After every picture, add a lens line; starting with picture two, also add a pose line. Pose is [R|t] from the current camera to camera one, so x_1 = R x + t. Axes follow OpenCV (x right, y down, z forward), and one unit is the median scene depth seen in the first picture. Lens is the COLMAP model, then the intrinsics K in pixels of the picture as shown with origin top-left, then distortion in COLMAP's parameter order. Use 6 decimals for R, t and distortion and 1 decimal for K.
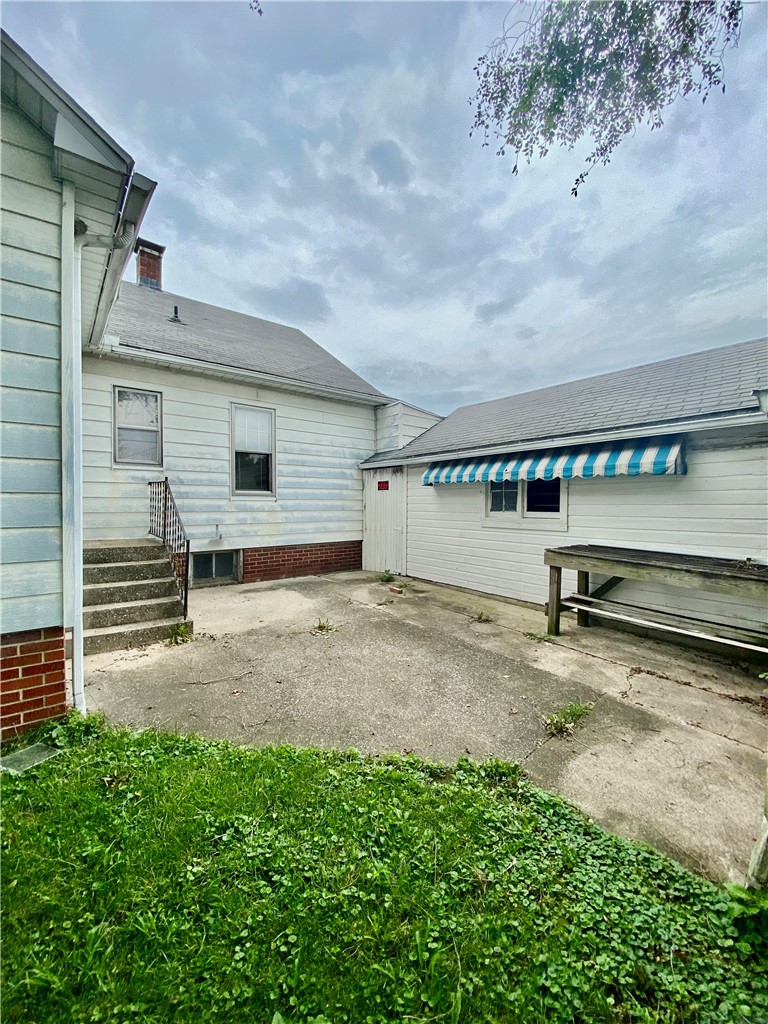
lens RADIAL K [[411.1, 0, 386.5], [0, 411.1, 509.8], [0, 0, 1]] dist [0.019997, -0.020901]
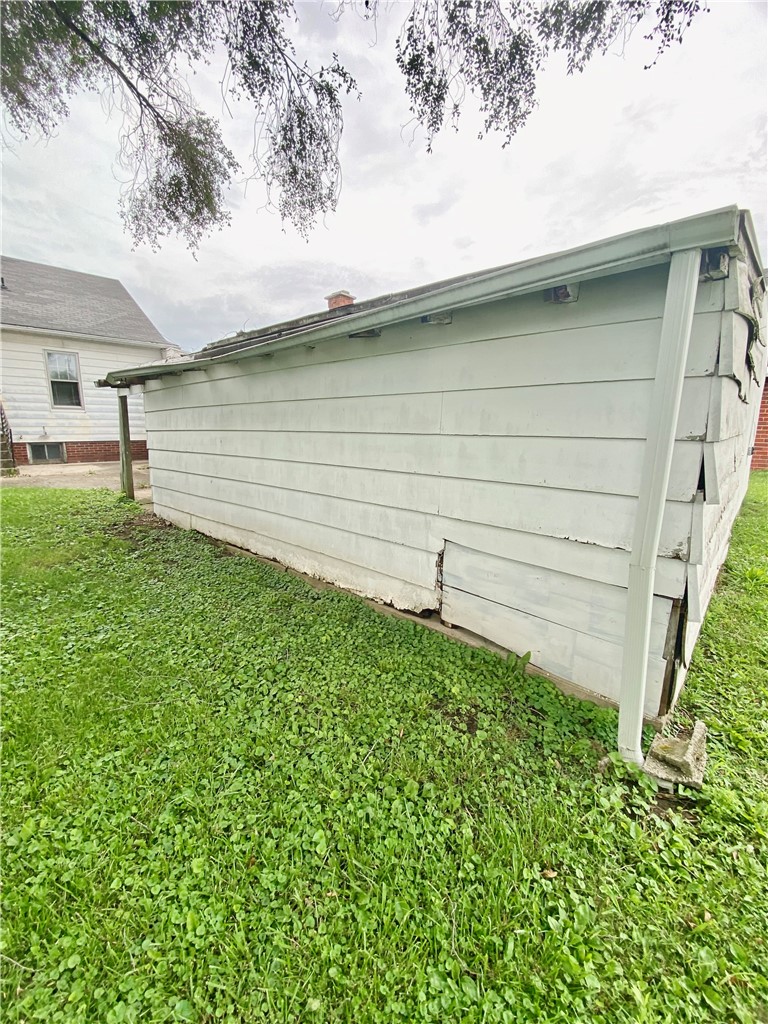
lens RADIAL K [[422.8, 0, 384.0], [0, 422.8, 512.0], [0, 0, 1]] dist [-0.015673, -0.000268]
pose [[0.988470, -0.025167, 0.149312, 0.681767], [-0.002488, 0.983259, 0.182198, 0.063967], [-0.151397, -0.180469, 0.971859, -0.906971]]
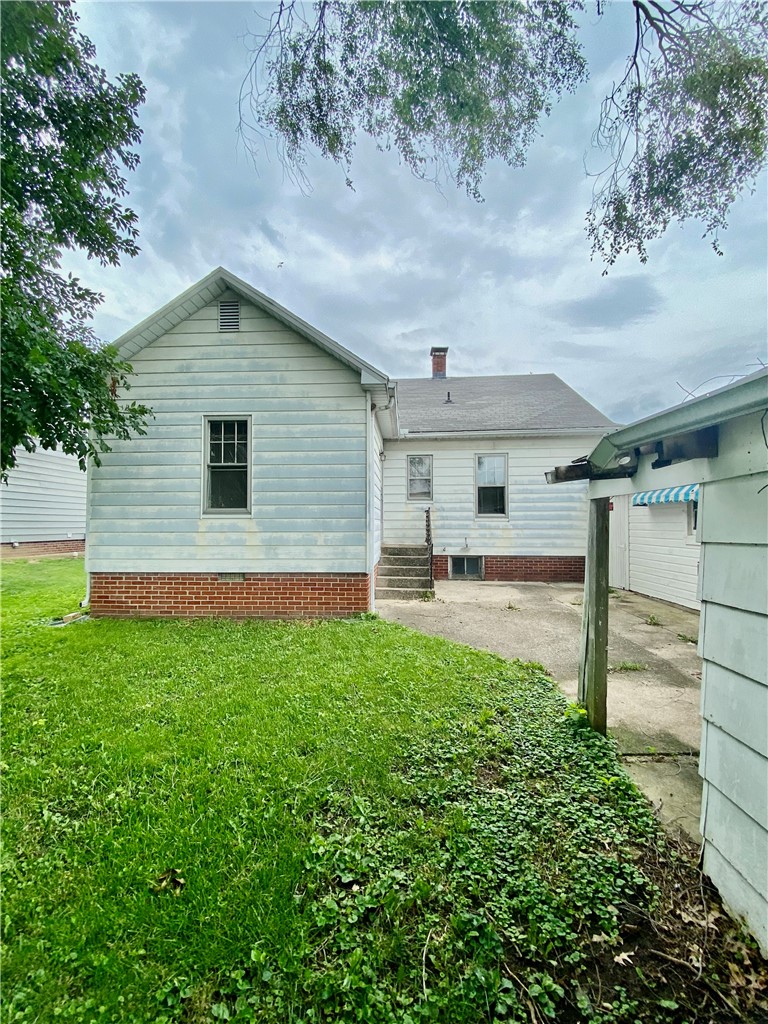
lens RADIAL K [[411.1, 0, 386.5], [0, 411.1, 509.8], [0, 0, 1]] dist [0.019997, -0.020901]
pose [[0.746432, -0.026938, -0.664916, 0.347621], [-0.008991, 0.998681, -0.050554, 0.013149], [0.665401, 0.043714, 0.745205, -0.277934]]
